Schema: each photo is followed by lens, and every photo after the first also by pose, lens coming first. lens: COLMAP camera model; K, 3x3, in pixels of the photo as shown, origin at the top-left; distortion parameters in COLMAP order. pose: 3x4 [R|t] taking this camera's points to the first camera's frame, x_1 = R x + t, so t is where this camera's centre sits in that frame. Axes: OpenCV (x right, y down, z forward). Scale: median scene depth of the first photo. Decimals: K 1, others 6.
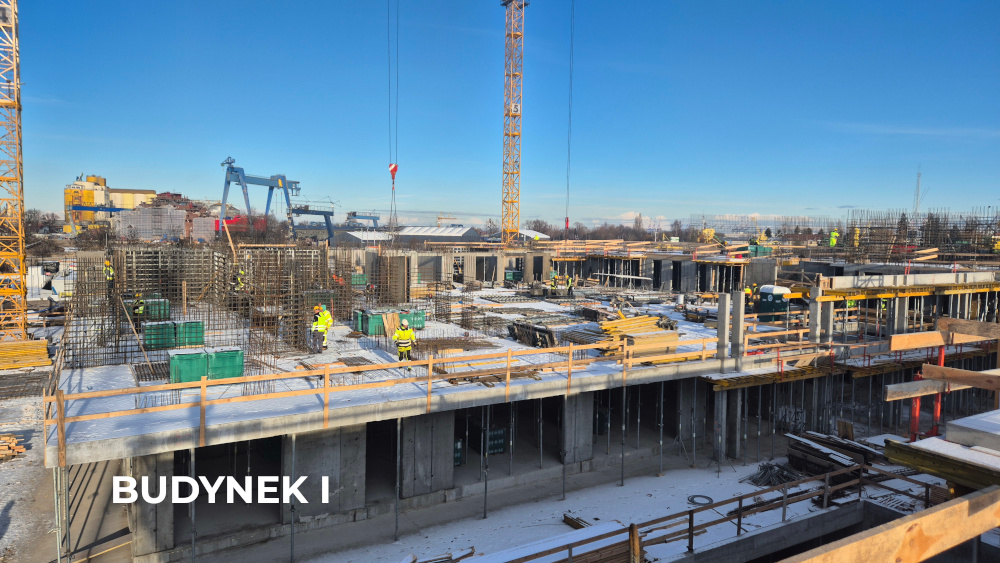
lens RADIAL K [[582.7, 0, 506.2], [0, 582.7, 277.6], [0, 0, 1]] dist [0.052580, -0.009189]
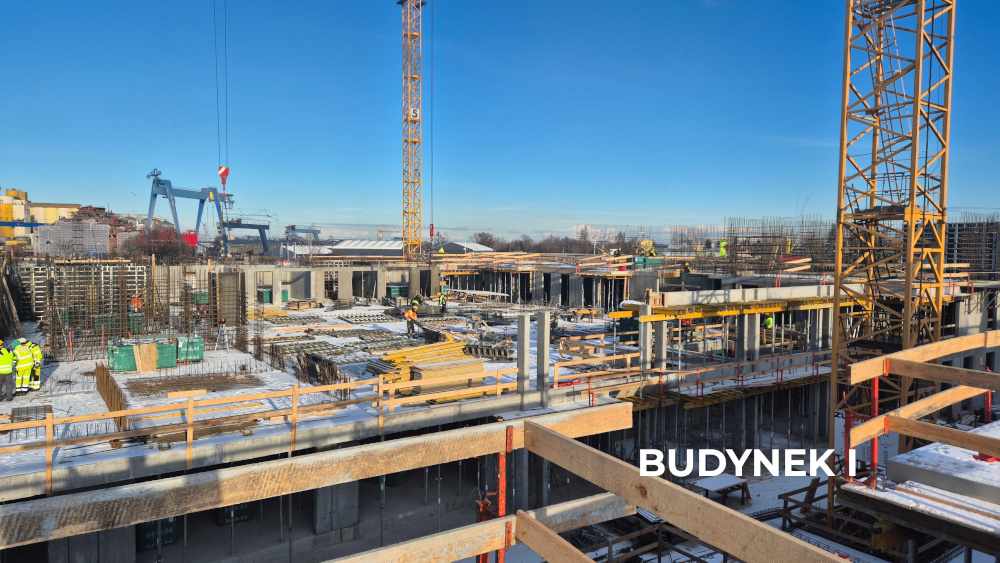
lens RADIAL K [[582.7, 0, 495.9], [0, 582.7, 284.1], [0, 0, 1]] dist [0.052580, -0.009189]
pose [[0.998318, -0.011724, 0.056785, 0.137789], [0.012363, 0.999864, -0.010922, -0.003881], [-0.056649, 0.011605, 0.998327, 0.084080]]
